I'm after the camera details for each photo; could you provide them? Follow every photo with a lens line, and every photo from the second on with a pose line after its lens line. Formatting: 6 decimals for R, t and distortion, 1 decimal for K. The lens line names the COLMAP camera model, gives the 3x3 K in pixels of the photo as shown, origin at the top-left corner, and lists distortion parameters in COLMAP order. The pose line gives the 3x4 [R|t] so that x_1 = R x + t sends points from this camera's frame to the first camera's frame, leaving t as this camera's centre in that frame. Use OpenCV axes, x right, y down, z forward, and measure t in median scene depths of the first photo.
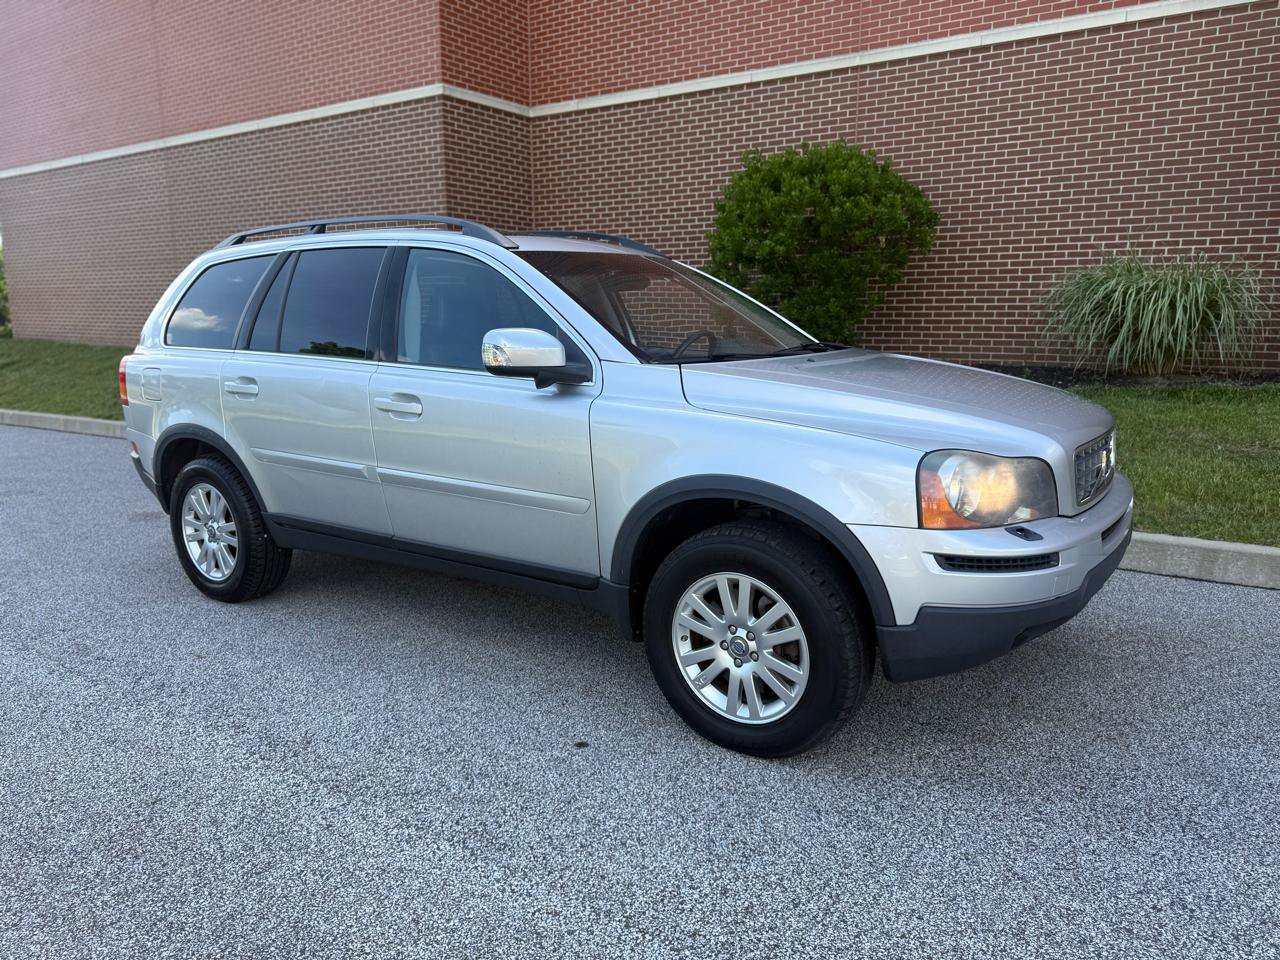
lens RADIAL K [[910.3, 0, 641.5], [0, 910.3, 487.2], [0, 0, 1]] dist [0.017016, -0.022642]
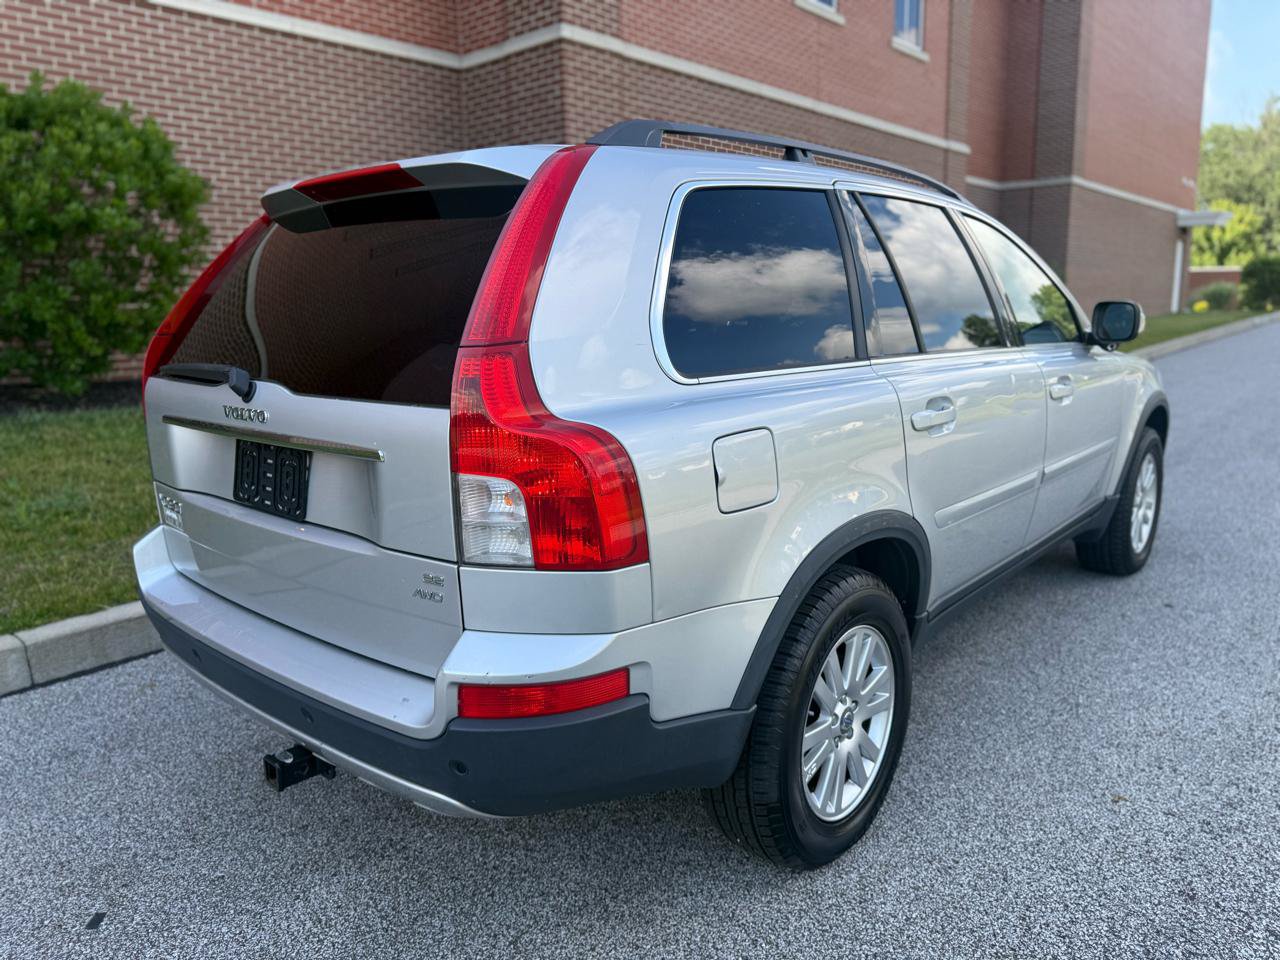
lens RADIAL K [[910.3, 0, 636.1], [0, 910.3, 476.0], [0, 0, 1]] dist [0.017016, -0.022642]
pose [[0.112315, -0.183273, 0.976625, -0.429365], [0.209135, 0.965189, 0.157075, -0.084100], [-0.971415, 0.186605, 0.146734, 0.454699]]
